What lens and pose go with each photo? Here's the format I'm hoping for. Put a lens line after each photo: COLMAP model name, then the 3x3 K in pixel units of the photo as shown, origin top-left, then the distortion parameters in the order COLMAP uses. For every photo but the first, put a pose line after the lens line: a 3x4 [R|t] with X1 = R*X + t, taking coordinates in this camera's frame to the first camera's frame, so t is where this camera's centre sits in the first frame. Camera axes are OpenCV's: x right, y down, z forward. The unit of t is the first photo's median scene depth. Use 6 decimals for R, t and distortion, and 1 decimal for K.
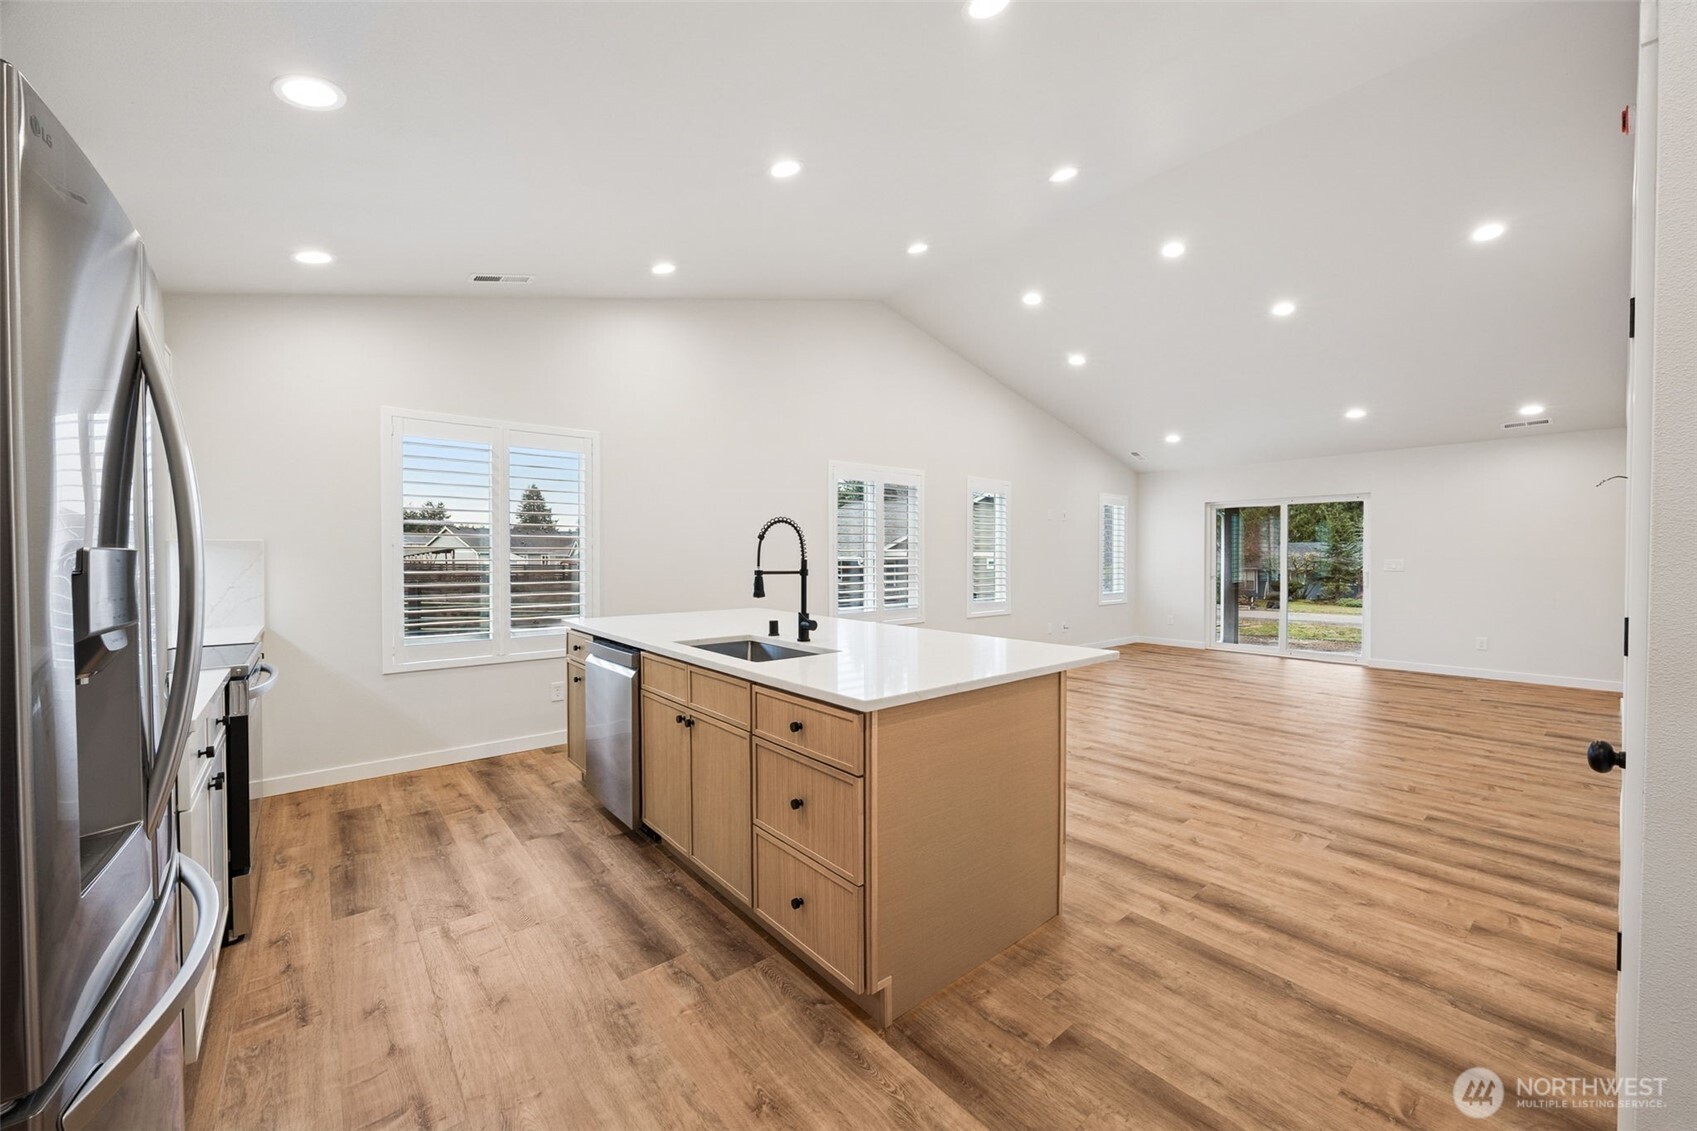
lens RADIAL K [[647.0, 0, 848.0], [0, 647.0, 562.0], [0, 0, 1]] dist [-0.006079, 0.000565]
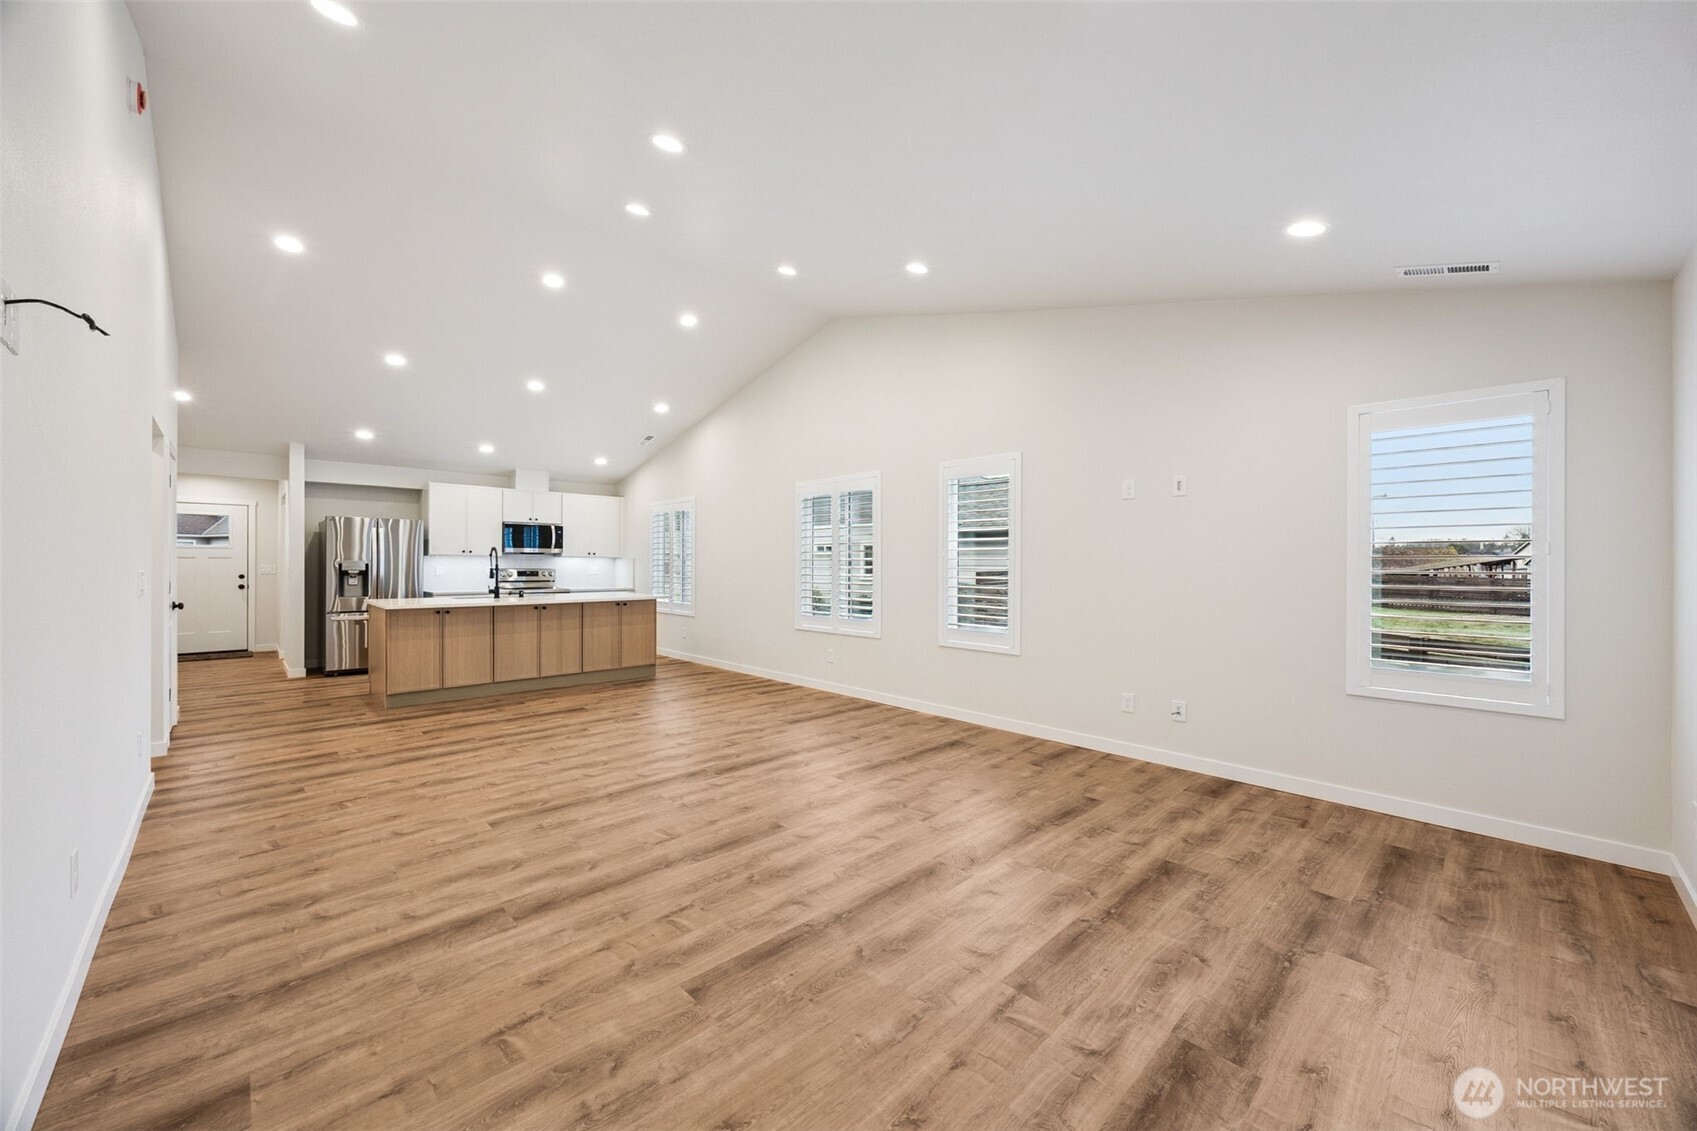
lens RADIAL K [[638.5, 0, 848.2], [0, 638.5, 567.8], [0, 0, 1]] dist [-0.000957, -0.000243]
pose [[0.074289, 0.004473, -0.997227, 2.225702], [-0.014215, 0.999893, 0.003426, -0.018124], [0.997135, 0.013921, 0.074345, 1.986273]]
